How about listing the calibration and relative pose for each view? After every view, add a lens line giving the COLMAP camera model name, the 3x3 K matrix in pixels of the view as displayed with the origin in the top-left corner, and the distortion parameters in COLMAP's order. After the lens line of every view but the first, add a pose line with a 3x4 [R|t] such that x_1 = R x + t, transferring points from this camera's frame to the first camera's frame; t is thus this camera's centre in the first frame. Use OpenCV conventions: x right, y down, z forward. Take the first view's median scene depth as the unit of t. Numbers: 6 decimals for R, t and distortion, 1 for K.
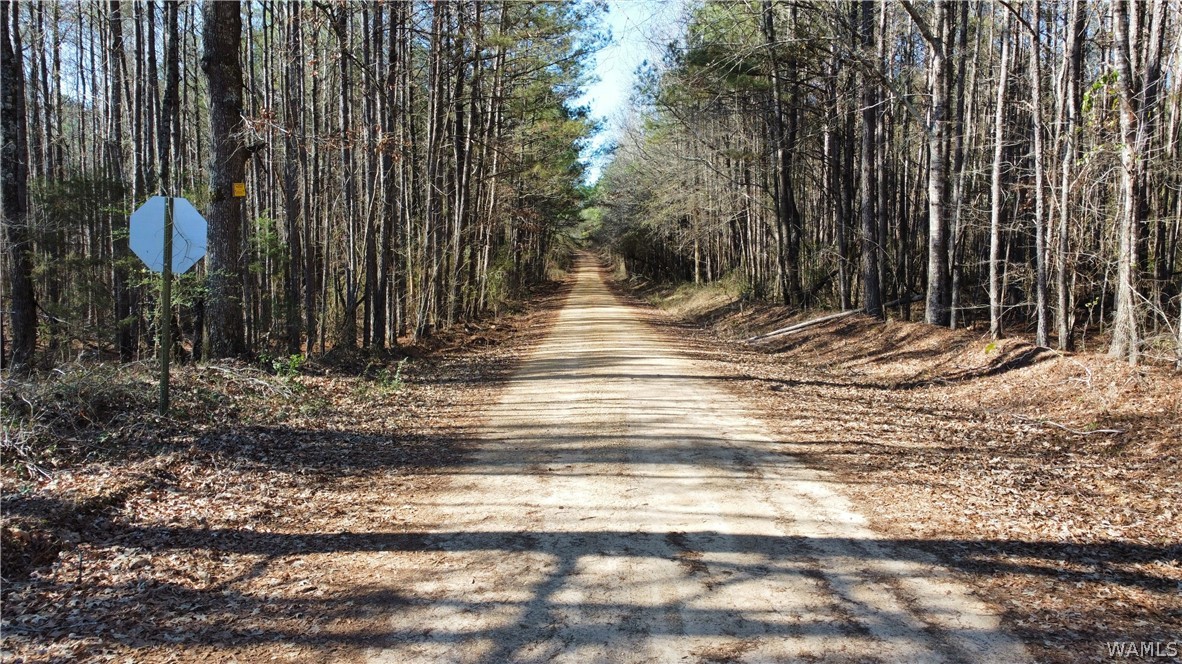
lens RADIAL K [[885.2, 0, 591.0], [0, 885.2, 332.0], [0, 0, 1]] dist [-0.006036, -0.005971]
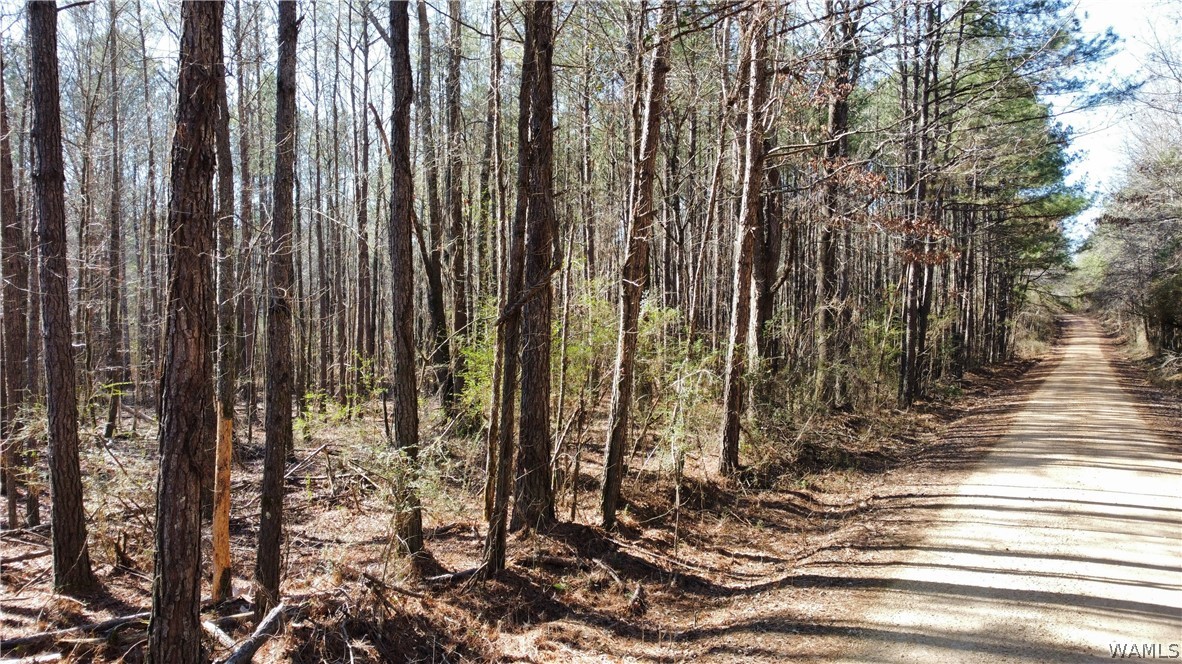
lens RADIAL K [[885.2, 0, 591.0], [0, 885.2, 332.0], [0, 0, 1]] dist [-0.006036, -0.005971]
pose [[0.869715, -0.001443, -0.493551, 0.002927], [-0.036711, 0.997036, -0.067606, -0.018124], [0.492186, 0.076917, 0.867085, 0.222122]]
